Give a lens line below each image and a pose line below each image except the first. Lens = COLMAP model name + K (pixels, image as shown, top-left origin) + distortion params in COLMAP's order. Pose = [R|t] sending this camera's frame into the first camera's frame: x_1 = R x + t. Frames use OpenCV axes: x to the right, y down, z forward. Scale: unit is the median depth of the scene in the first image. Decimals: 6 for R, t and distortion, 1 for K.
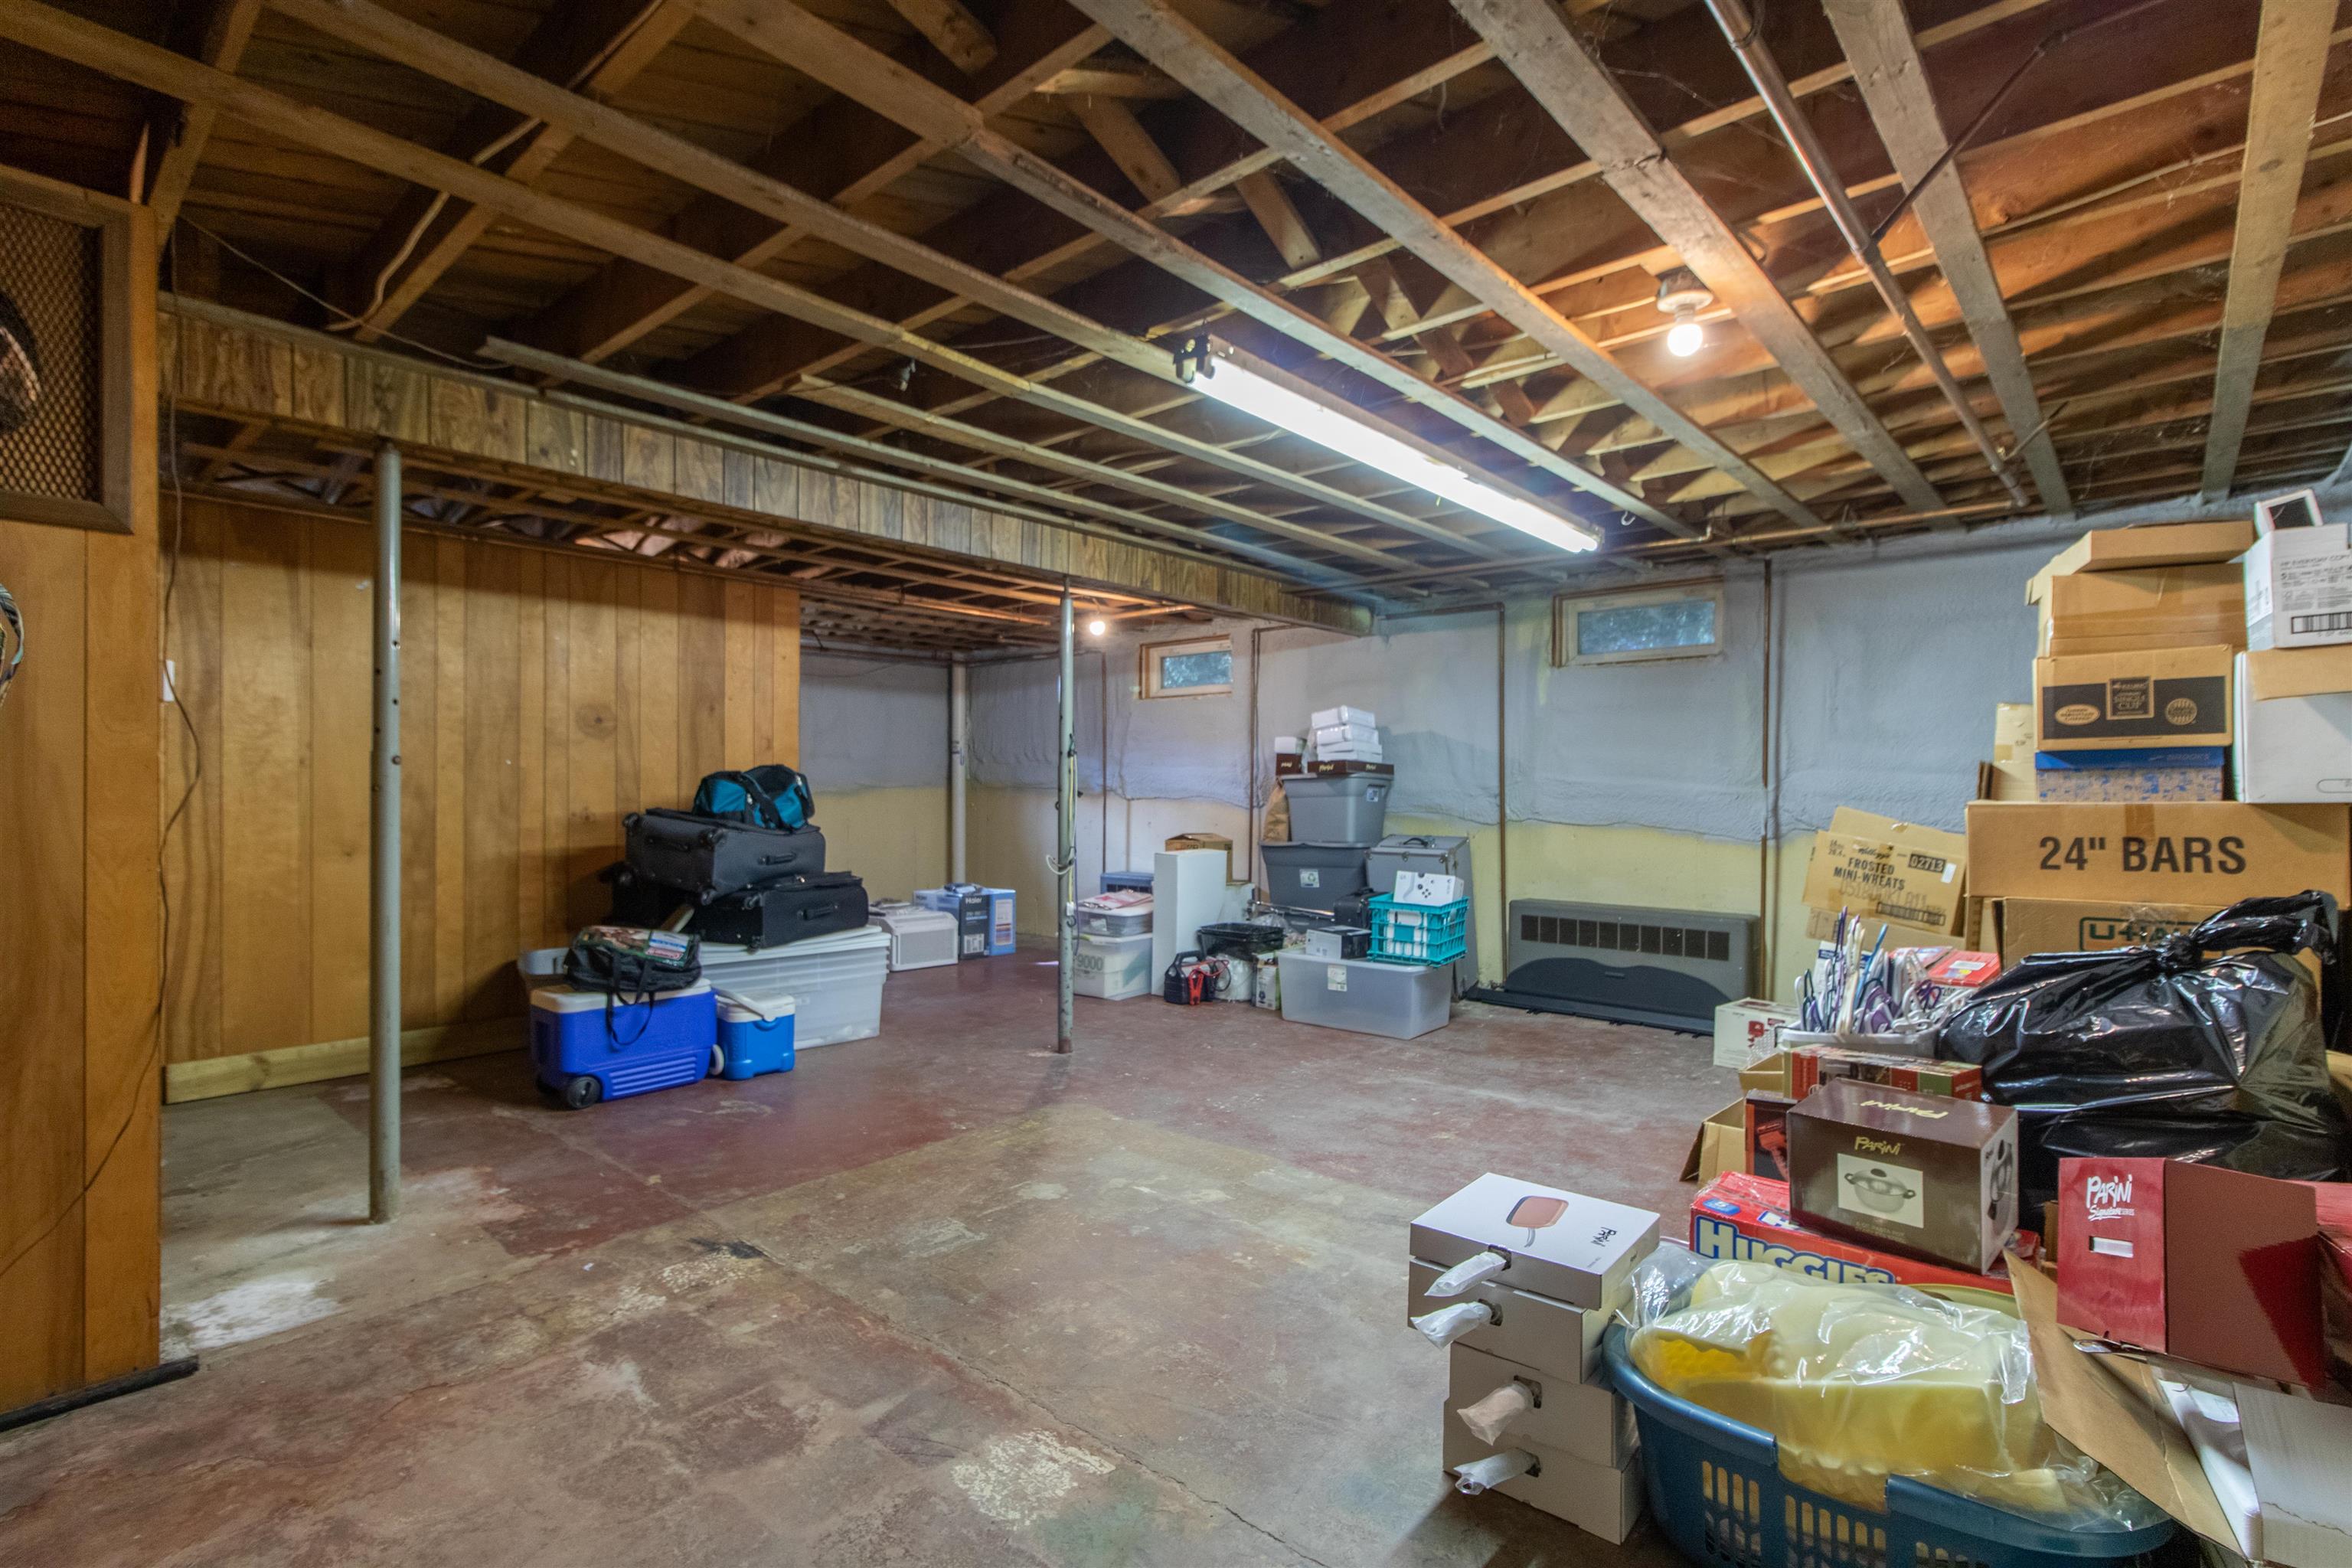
lens RADIAL K [[1099.0, 0, 1174.4], [0, 1099.0, 784.4], [0, 0, 1]] dist [0.001792, 0.000736]
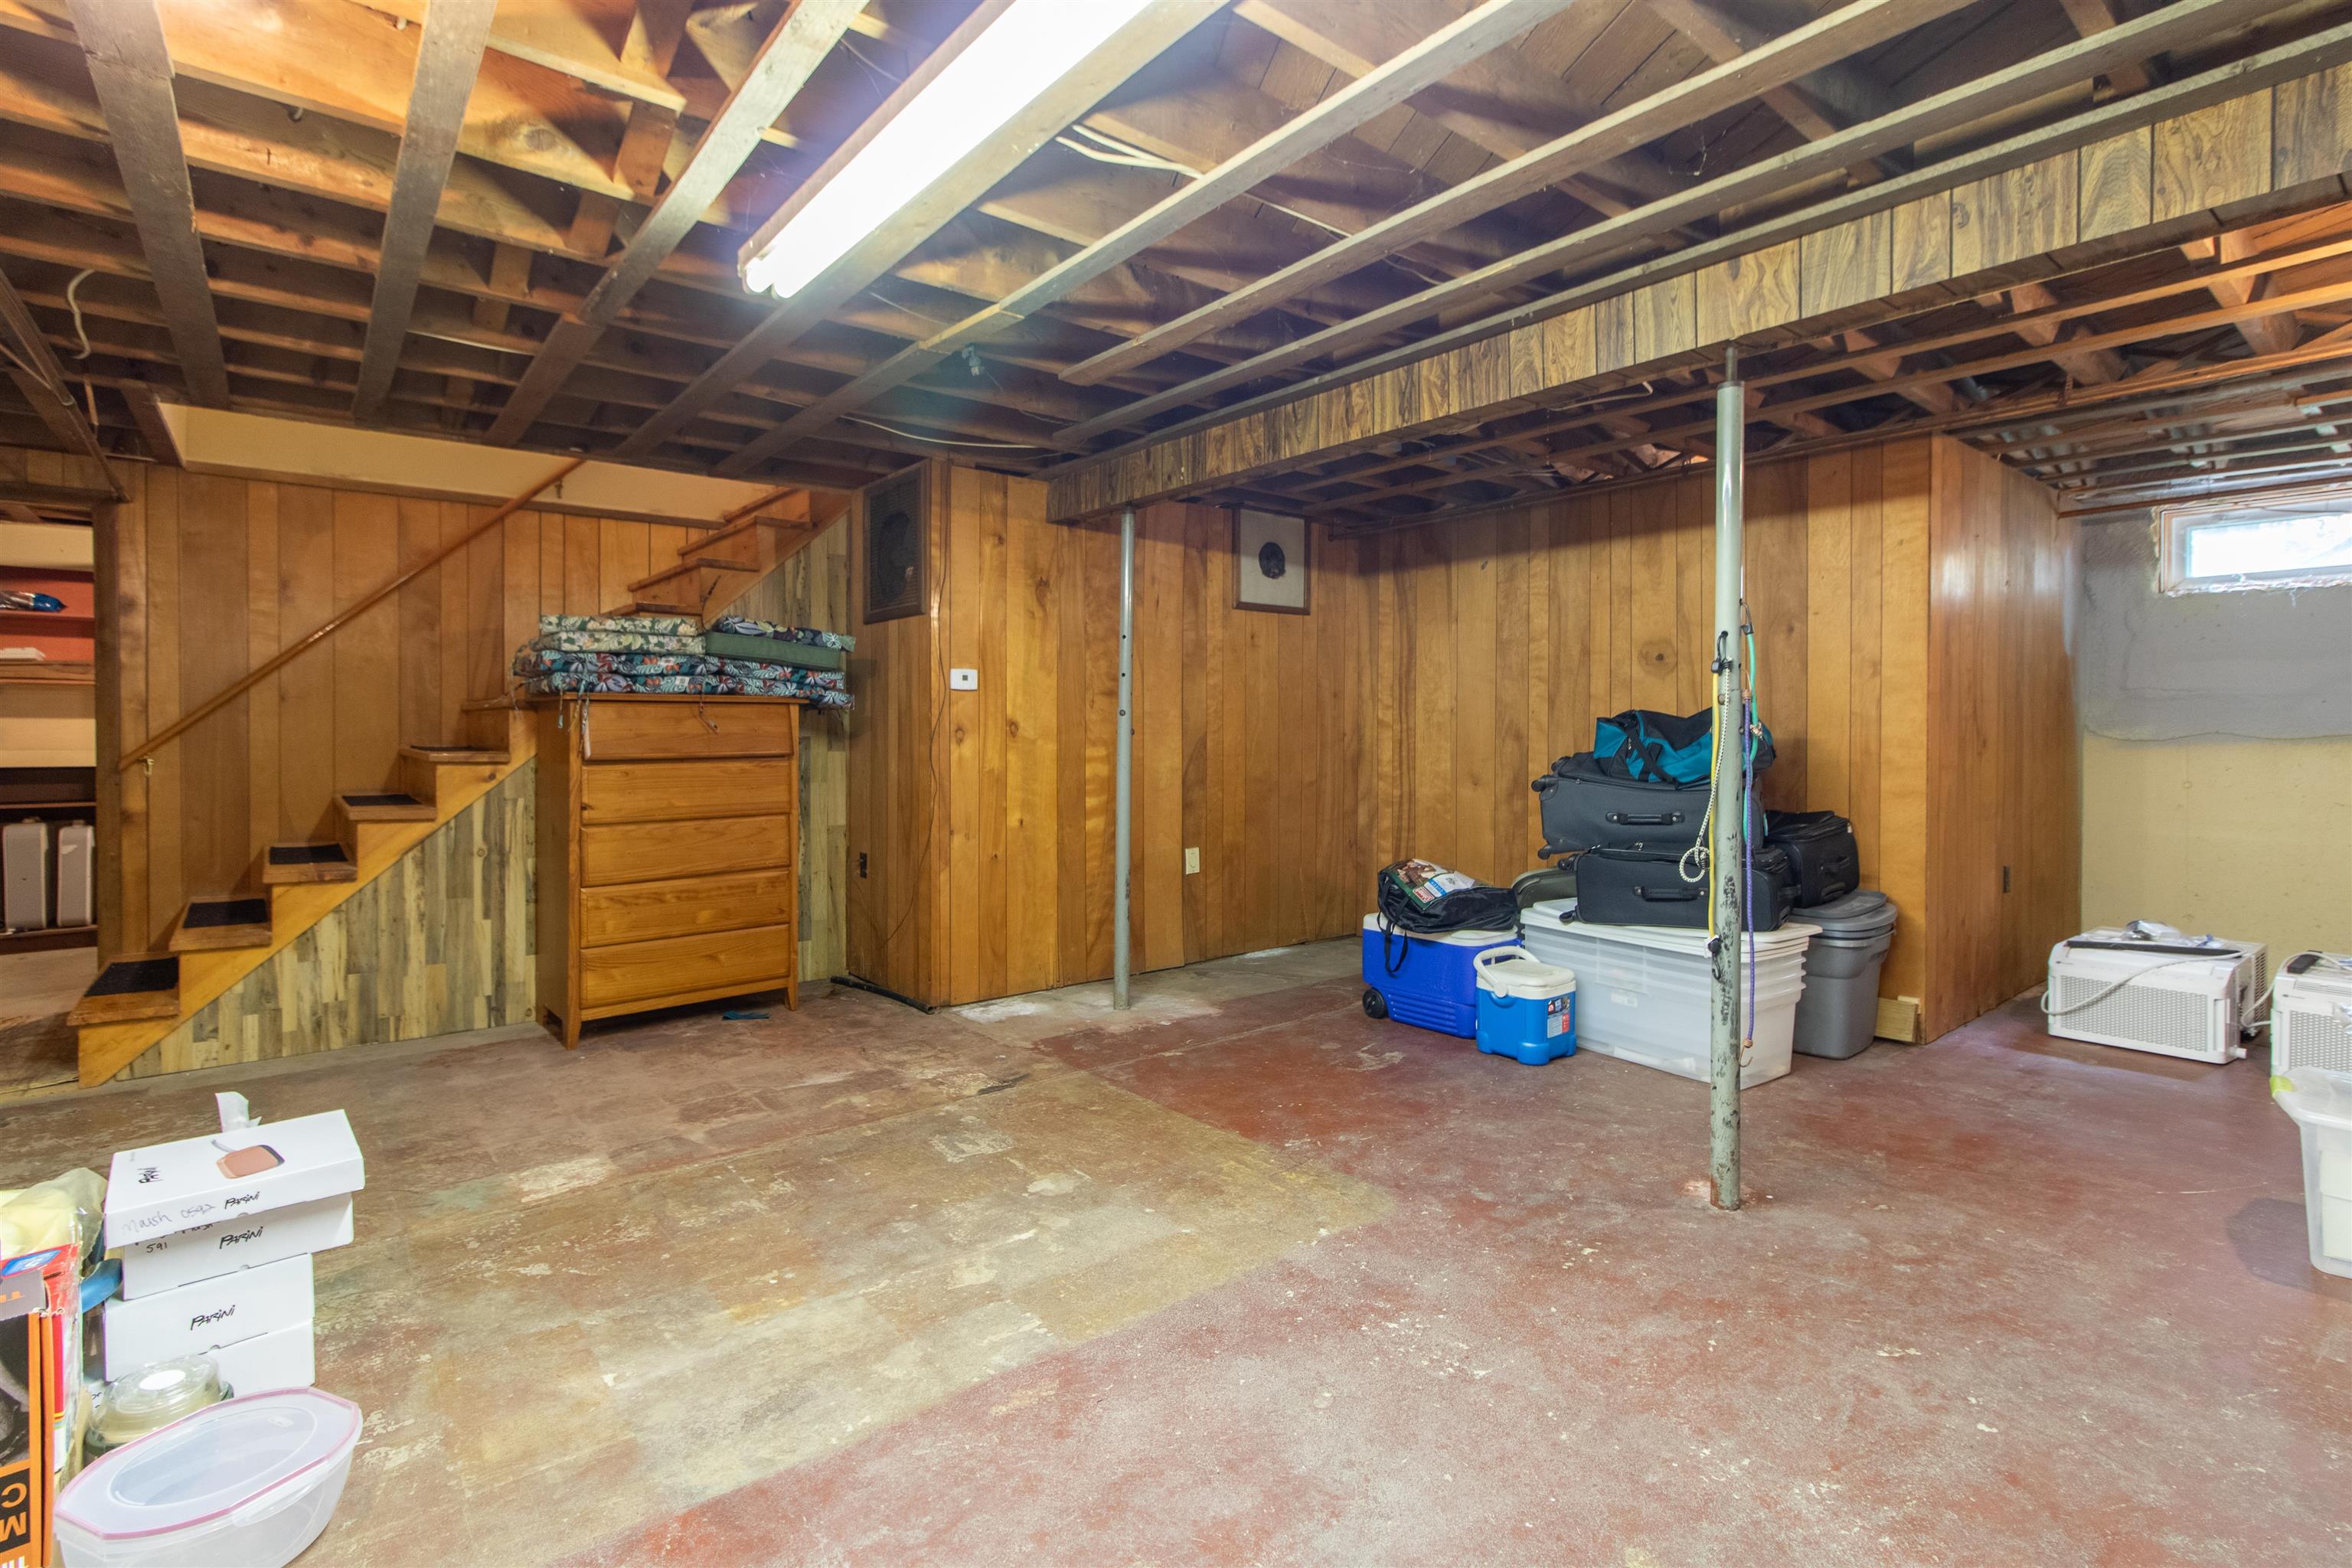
lens RADIAL K [[1081.7, 0, 1183.4], [0, 1081.7, 731.5], [0, 0, 1]] dist [0.001884, 0.000801]
pose [[-0.143075, 0.000849, -0.989711, 0.767107], [0.003974, 0.999992, 0.000283, 0.004010], [0.989704, -0.003893, -0.143077, 1.288753]]
